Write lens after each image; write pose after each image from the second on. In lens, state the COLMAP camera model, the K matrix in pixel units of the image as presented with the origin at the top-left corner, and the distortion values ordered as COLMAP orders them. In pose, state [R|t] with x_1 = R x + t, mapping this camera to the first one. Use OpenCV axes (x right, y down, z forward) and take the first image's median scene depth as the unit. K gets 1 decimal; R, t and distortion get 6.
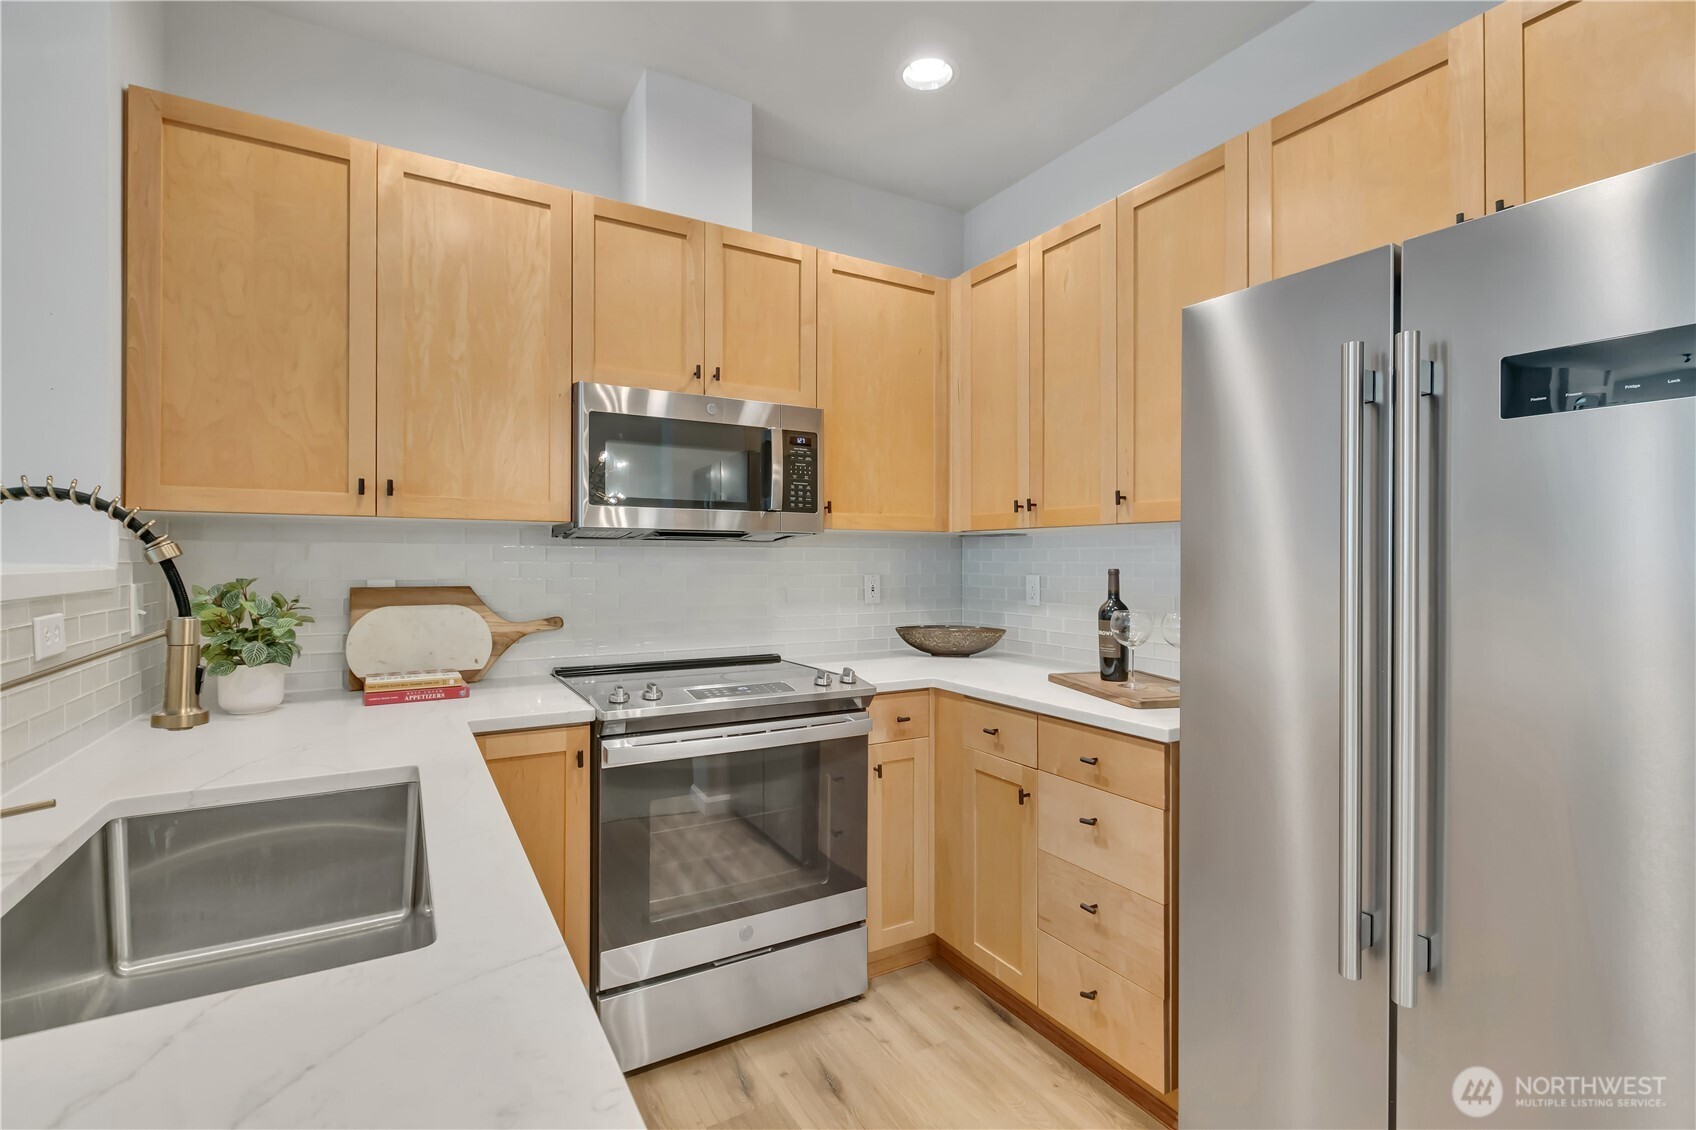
lens RADIAL K [[777.5, 0, 853.9], [0, 777.5, 552.3], [0, 0, 1]] dist [0.001627, 0.000046]
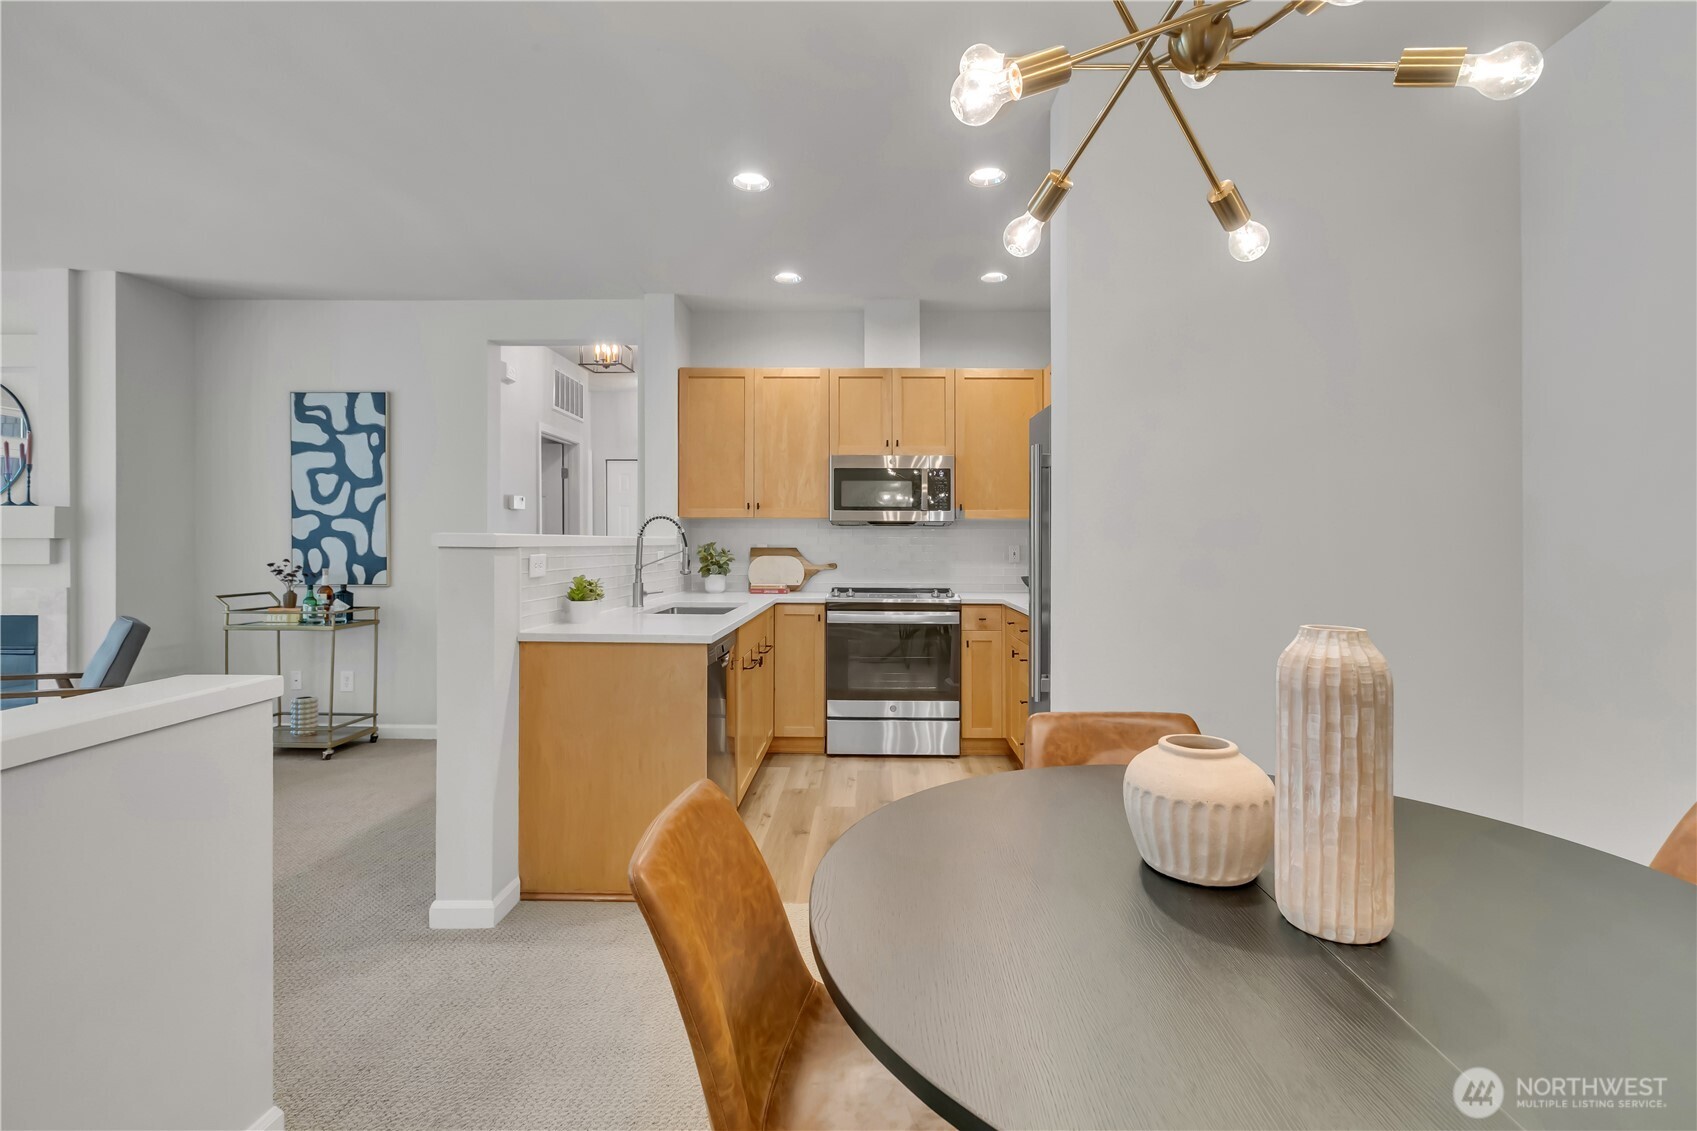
lens RADIAL K [[774.0, 0, 852.2], [0, 774.0, 536.4], [0, 0, 1]] dist [-0.000225, 0.000061]
pose [[0.853833, -0.003152, -0.520537, 0.820984], [0.003108, 0.999995, -0.000957, 0.014527], [0.520538, -0.000801, 0.853838, -0.826541]]
